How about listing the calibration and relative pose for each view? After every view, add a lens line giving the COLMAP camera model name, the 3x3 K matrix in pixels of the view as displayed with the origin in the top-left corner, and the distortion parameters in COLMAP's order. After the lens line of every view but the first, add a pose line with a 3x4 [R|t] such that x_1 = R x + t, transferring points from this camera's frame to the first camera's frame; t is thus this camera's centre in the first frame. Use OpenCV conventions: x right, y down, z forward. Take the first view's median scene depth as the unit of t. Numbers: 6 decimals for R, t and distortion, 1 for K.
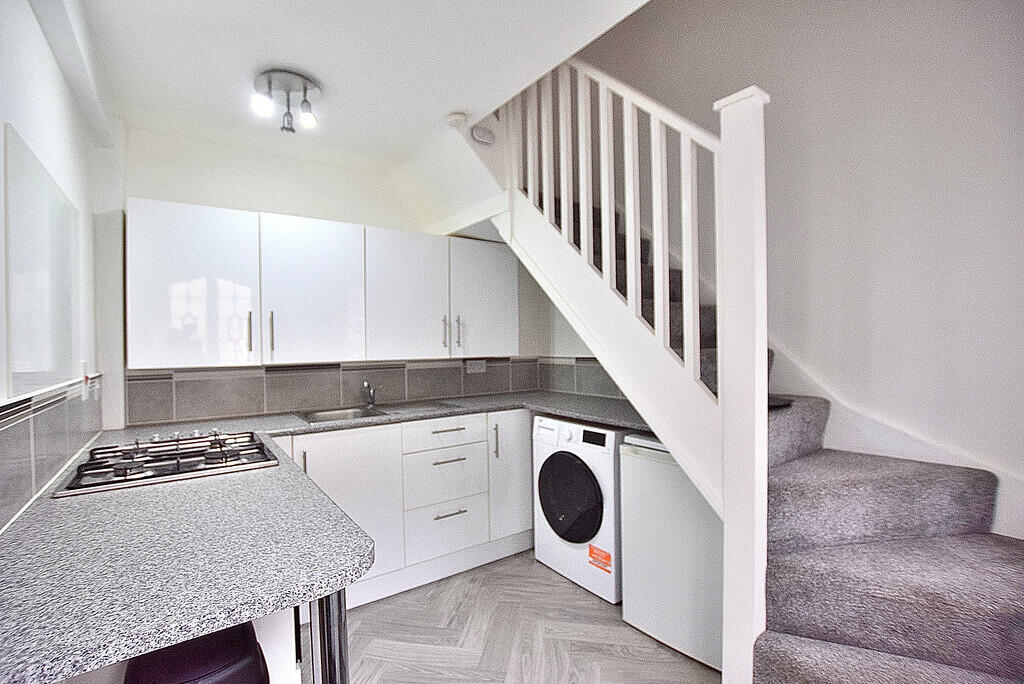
lens RADIAL K [[468.5, 0, 508.1], [0, 468.5, 342.3], [0, 0, 1]] dist [-0.016749, -0.000182]
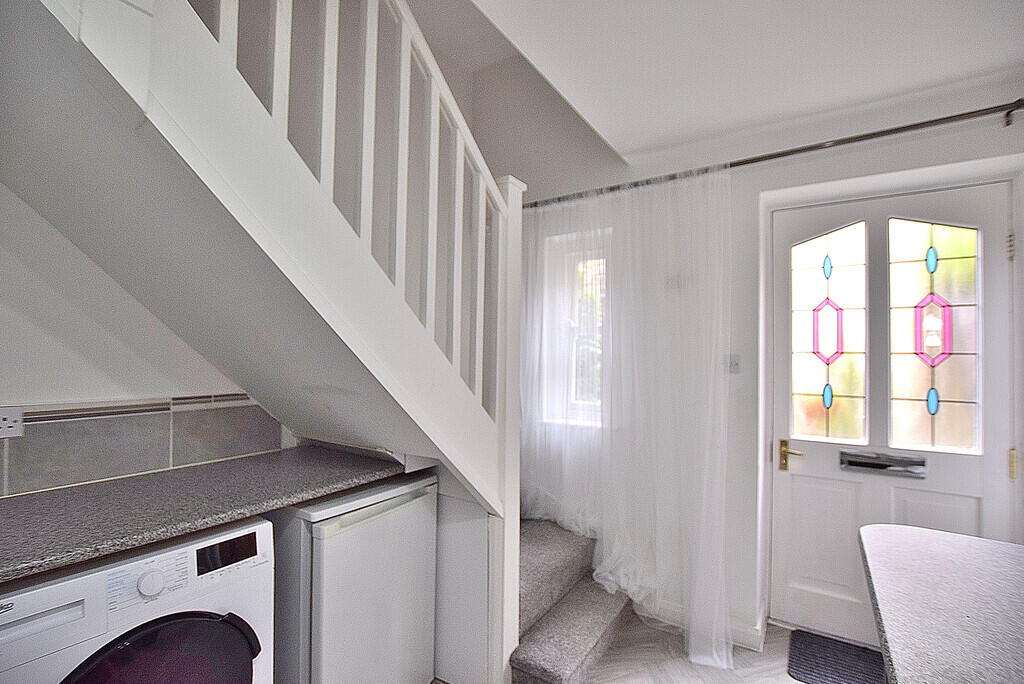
lens RADIAL K [[468.5, 0, 508.1], [0, 468.5, 342.3], [0, 0, 1]] dist [-0.016749, -0.000182]
pose [[-0.366706, 0.029348, 0.929874, -0.391531], [-0.000870, 0.999491, -0.031889, -0.015332], [-0.930337, -0.012503, -0.366494, 0.822237]]
